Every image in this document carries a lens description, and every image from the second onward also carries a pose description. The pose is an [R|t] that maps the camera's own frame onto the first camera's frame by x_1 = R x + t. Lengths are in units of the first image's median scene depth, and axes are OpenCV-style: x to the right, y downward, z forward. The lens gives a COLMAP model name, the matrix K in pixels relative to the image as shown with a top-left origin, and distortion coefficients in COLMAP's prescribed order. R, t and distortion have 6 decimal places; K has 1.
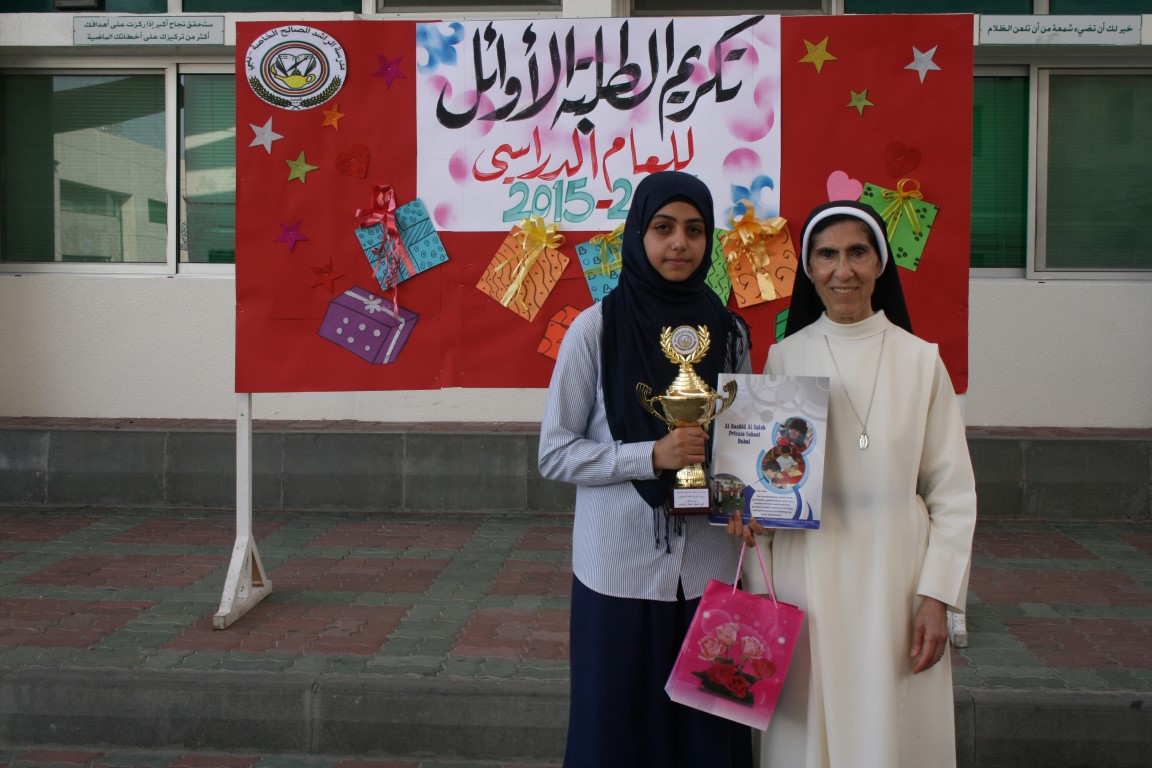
lens RADIAL K [[1508.2, 0, 578.2], [0, 1508.2, 385.1], [0, 0, 1]] dist [-0.058546, 0.096421]
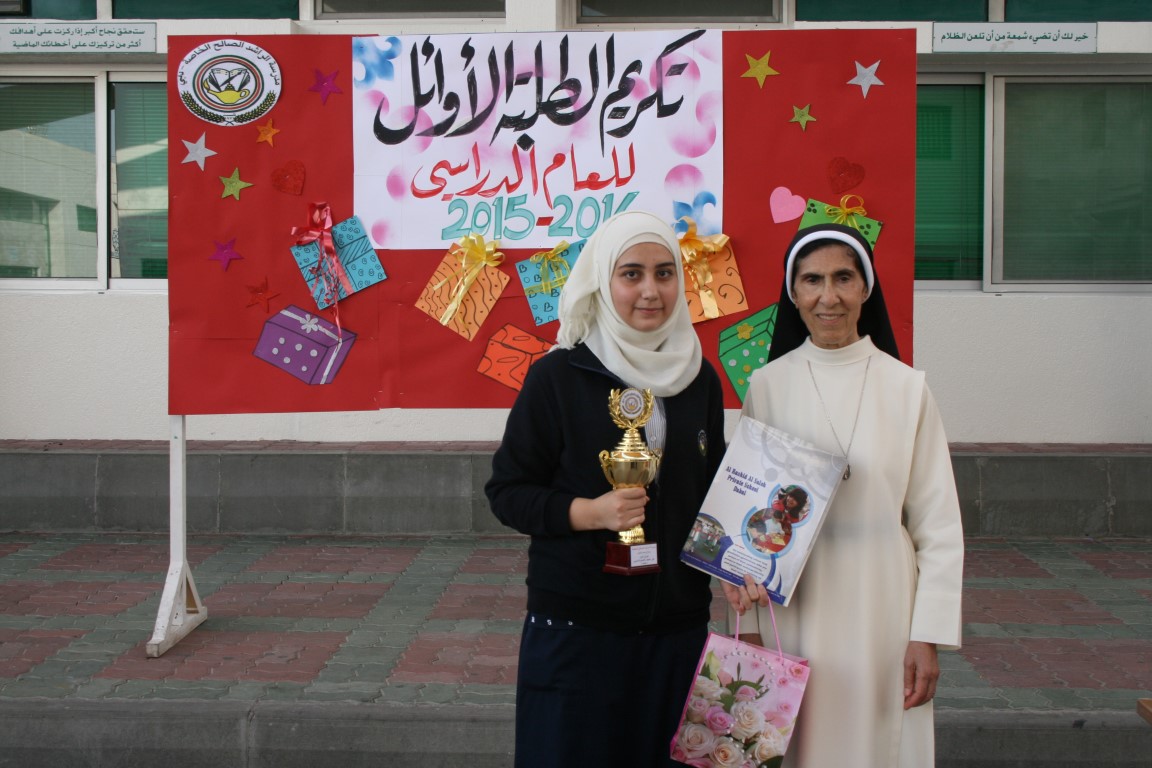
lens RADIAL K [[1588.4, 0, 577.3], [0, 1588.4, 386.0], [0, 0, 1]] dist [-0.046541, 0.094080]
pose [[0.999624, -0.005479, 0.026881, 0.010034], [0.005689, 0.999954, -0.007739, -0.004219], [-0.026837, 0.007889, 0.999609, -0.036518]]
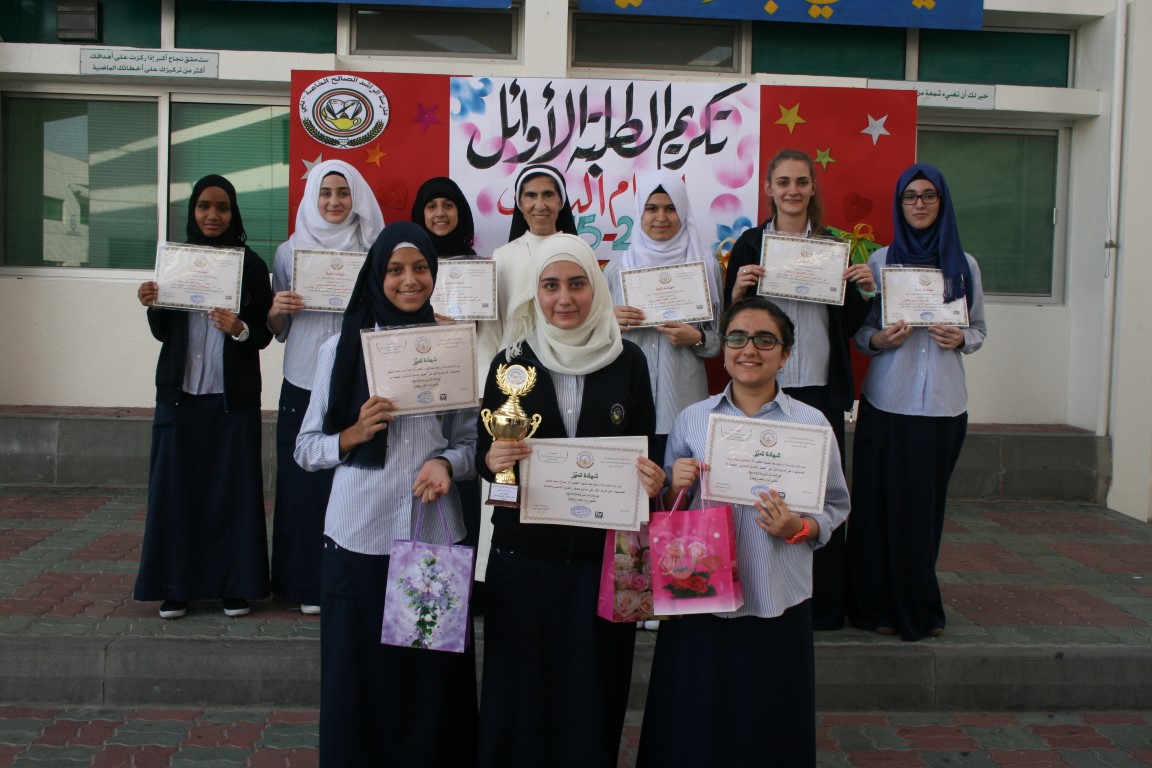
lens RADIAL K [[1320.7, 0, 579.6], [0, 1320.7, 389.3], [0, 0, 1]] dist [-0.106498, 0.146927]
pose [[0.991915, 0.010742, 0.126446, -0.134869], [-0.012673, 0.999815, 0.014476, -0.015995], [-0.126267, -0.015961, 0.991868, -0.020614]]
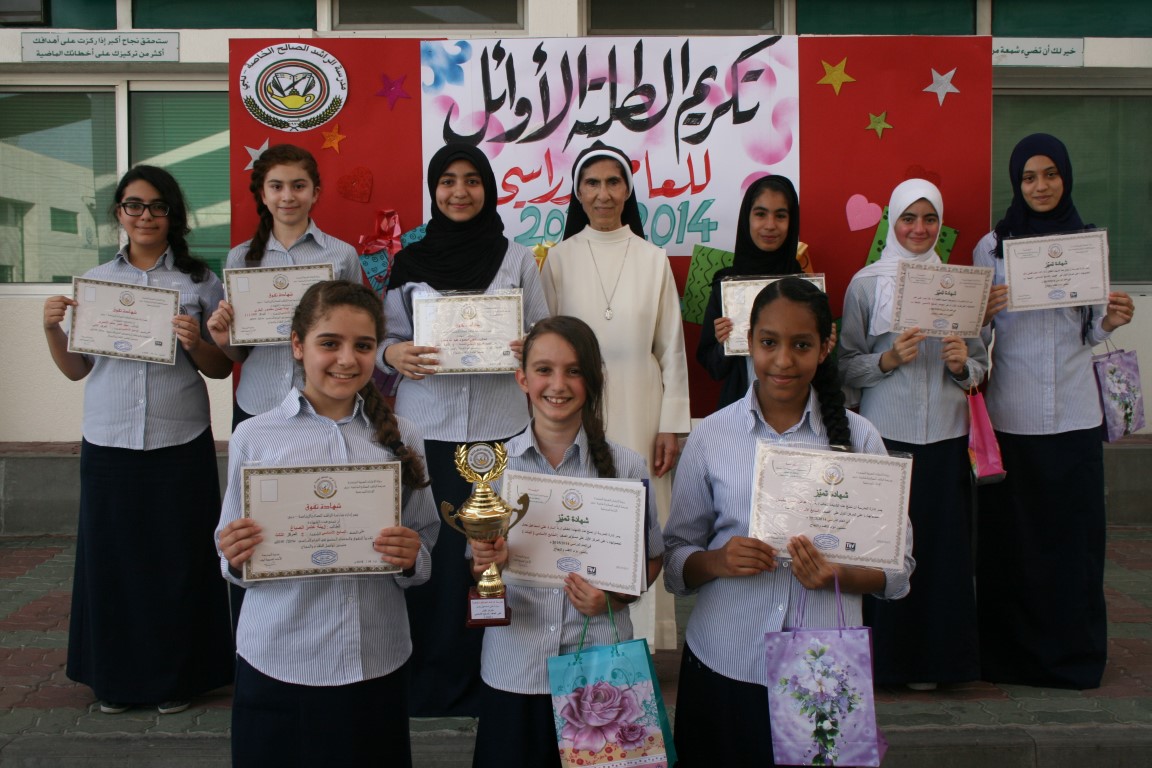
lens RADIAL K [[1405.8, 0, 577.1], [0, 1405.8, 386.0], [0, 0, 1]] dist [-0.081601, 0.119804]
pose [[0.996232, -0.014256, 0.085546, -0.088158], [0.013788, 0.999887, 0.006060, -0.024977], [-0.085623, -0.004858, 0.996316, 0.102188]]
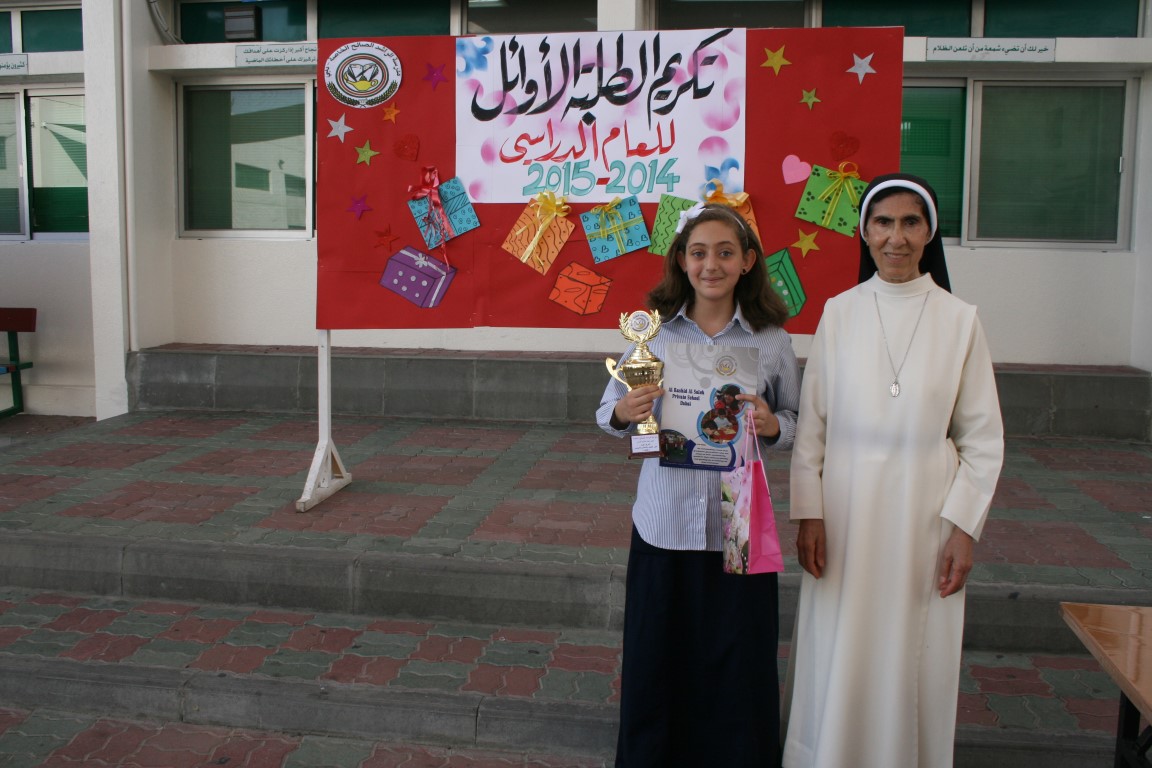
lens RADIAL K [[1082.7, 0, 571.1], [0, 1082.7, 388.3], [0, 0, 1]] dist [-0.145680, 0.147527]
pose [[0.996696, 0.015882, -0.079656, 0.064452], [-0.010853, 0.997944, 0.063165, -0.005087], [0.080495, -0.062091, 0.994819, 0.100599]]
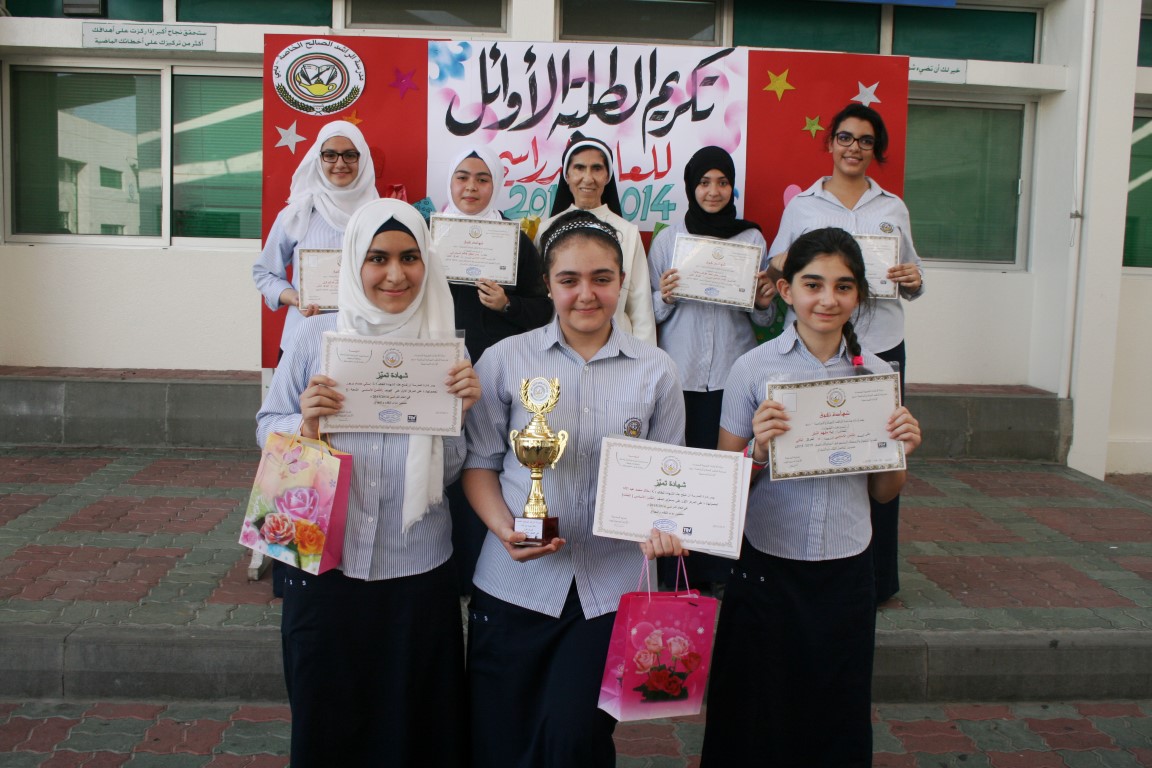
lens RADIAL K [[1136.6, 0, 575.3], [0, 1136.6, 387.4], [0, 0, 1]] dist [-0.135514, 0.140157]
pose [[0.991647, 0.006444, 0.128822, -0.105661], [-0.014514, 0.997983, 0.061800, -0.036065], [-0.128164, -0.063153, 0.989740, 0.141422]]
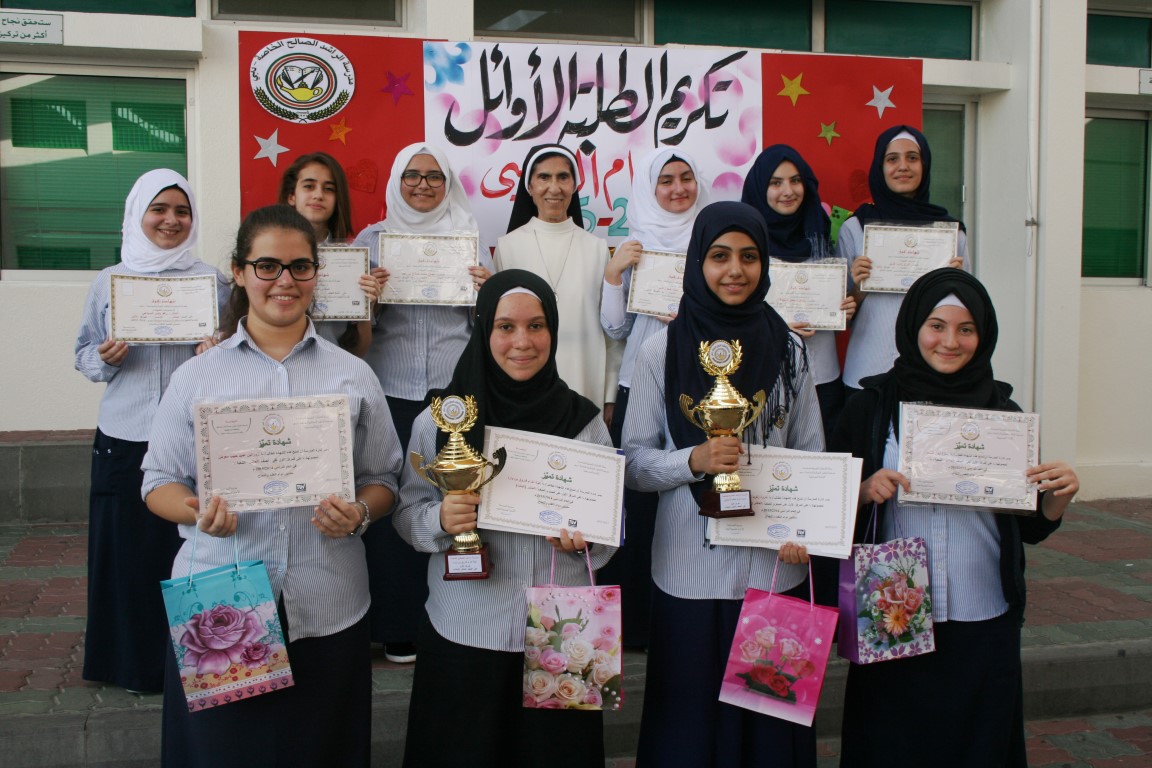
lens RADIAL K [[1397.5, 0, 581.7], [0, 1397.5, 388.7], [0, 0, 1]] dist [-0.082663, 0.105915]
pose [[0.951926, -0.025077, 0.305298, -0.299672], [0.020785, 0.999634, 0.017301, -0.020325], [-0.305621, -0.010124, 0.952100, 0.071375]]
